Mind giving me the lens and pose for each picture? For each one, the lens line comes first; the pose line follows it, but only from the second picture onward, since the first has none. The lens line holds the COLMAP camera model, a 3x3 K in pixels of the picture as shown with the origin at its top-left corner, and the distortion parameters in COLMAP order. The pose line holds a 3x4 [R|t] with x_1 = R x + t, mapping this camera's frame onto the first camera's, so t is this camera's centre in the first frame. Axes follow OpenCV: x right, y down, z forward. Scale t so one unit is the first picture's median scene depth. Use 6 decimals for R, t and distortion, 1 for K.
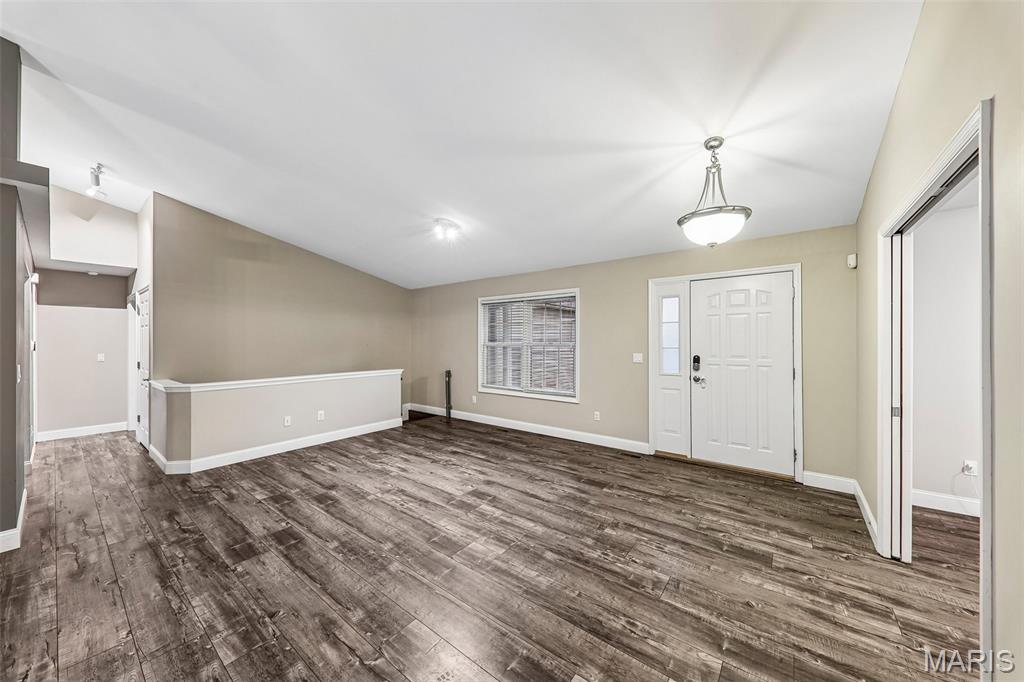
lens RADIAL K [[358.1, 0, 495.6], [0, 358.1, 336.8], [0, 0, 1]] dist [0.009742, -0.002862]
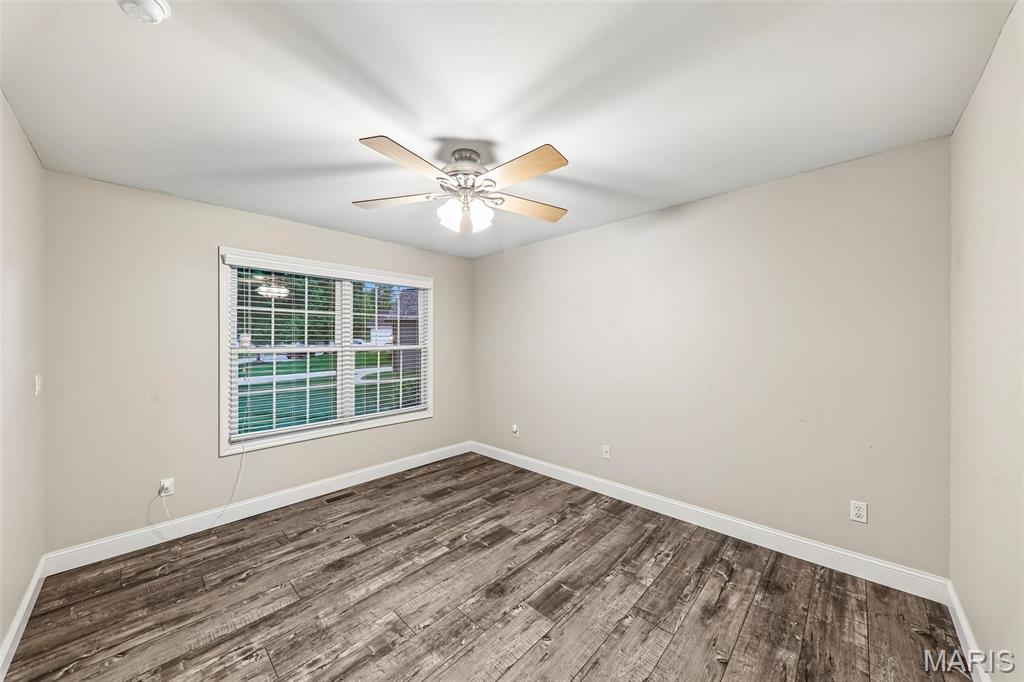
lens RADIAL K [[358.1, 0, 512.9], [0, 358.1, 345.9], [0, 0, 1]] dist [0.009742, -0.002862]
pose [[0.091093, -0.017682, 0.995685, -1.546517], [-0.009859, 0.999777, 0.018657, 0.001701], [-0.995794, -0.011516, 0.090899, 1.546585]]
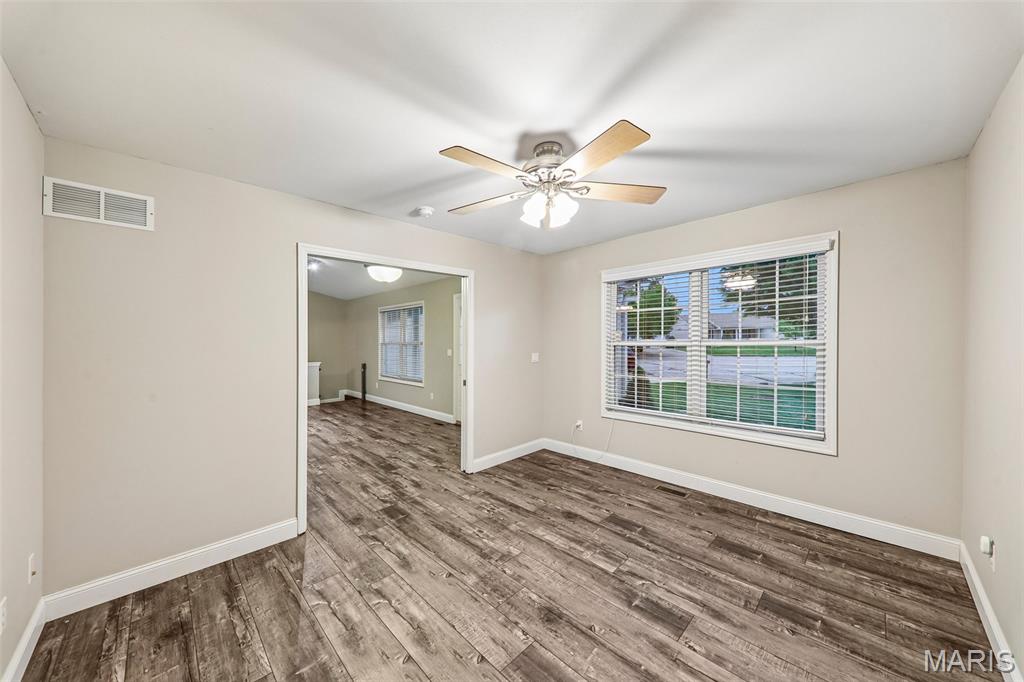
lens RADIAL K [[358.1, 0, 511.7], [0, 358.1, 339.3], [0, 0, 1]] dist [0.009742, -0.002862]
pose [[0.992237, -0.014707, -0.123485, 1.070631], [0.017078, 0.999689, 0.018157, -0.018881], [0.123179, -0.020125, 0.992180, -0.433631]]
